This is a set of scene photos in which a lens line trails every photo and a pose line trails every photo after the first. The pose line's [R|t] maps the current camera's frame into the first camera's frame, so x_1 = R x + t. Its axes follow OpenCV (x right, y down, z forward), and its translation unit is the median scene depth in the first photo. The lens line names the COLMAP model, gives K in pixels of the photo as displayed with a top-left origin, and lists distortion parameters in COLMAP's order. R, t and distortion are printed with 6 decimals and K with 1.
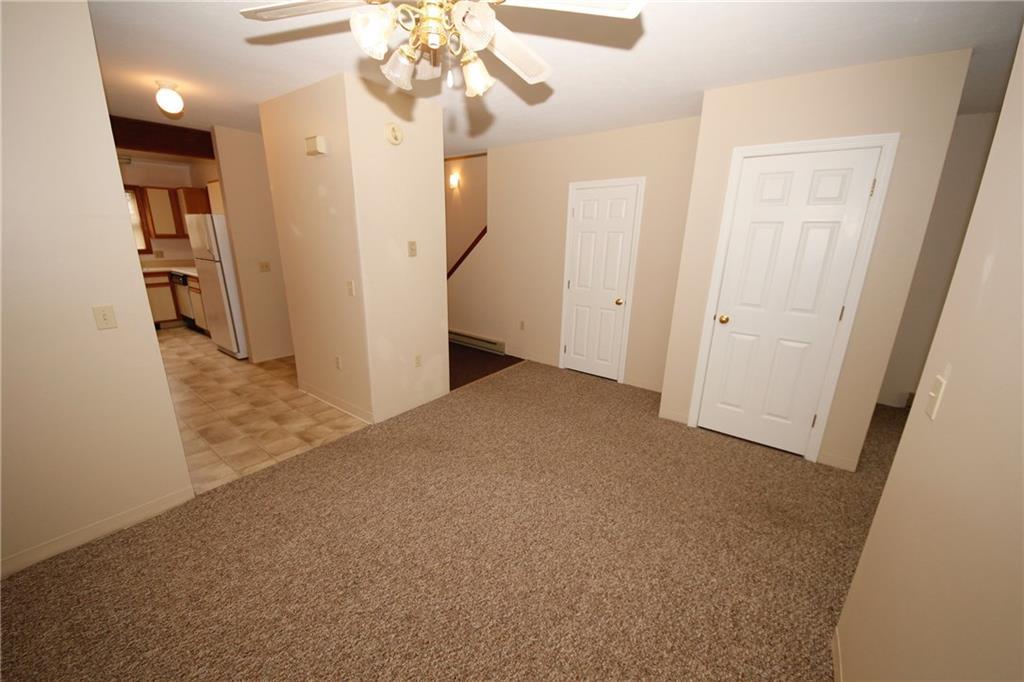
lens RADIAL K [[381.0, 0, 507.7], [0, 381.0, 342.9], [0, 0, 1]] dist [0.041549, -0.027869]
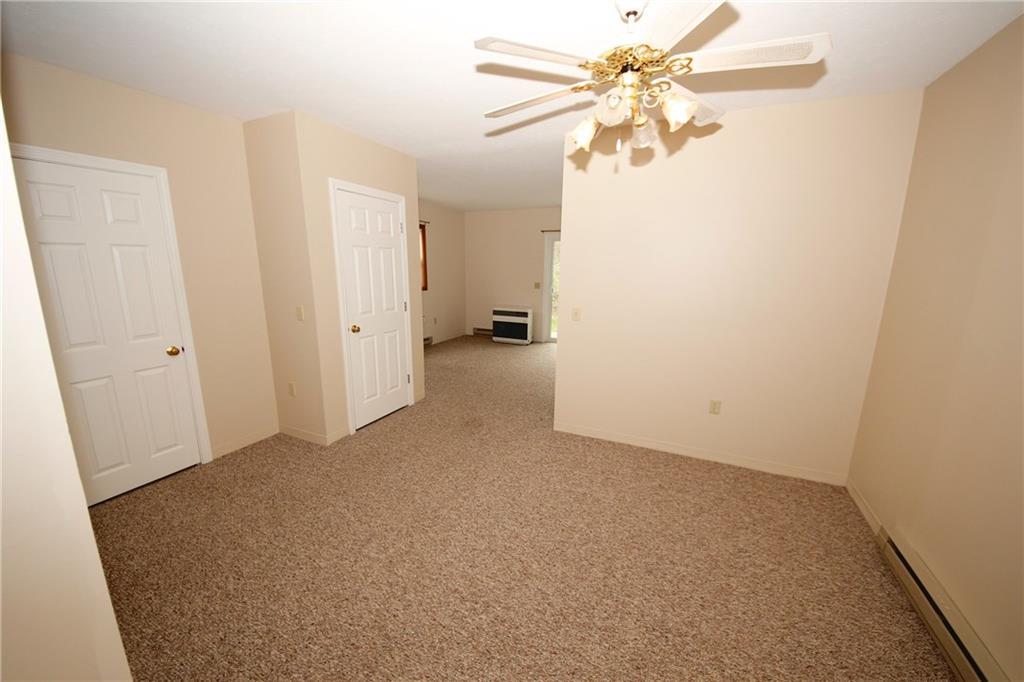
lens RADIAL K [[380.4, 0, 509.7], [0, 380.4, 342.8], [0, 0, 1]] dist [0.042519, -0.027542]
pose [[-0.211719, -0.217107, 0.952911, -0.621280], [0.246320, 0.931686, 0.266998, -0.210684], [-0.945781, 0.291250, -0.143778, 0.738398]]
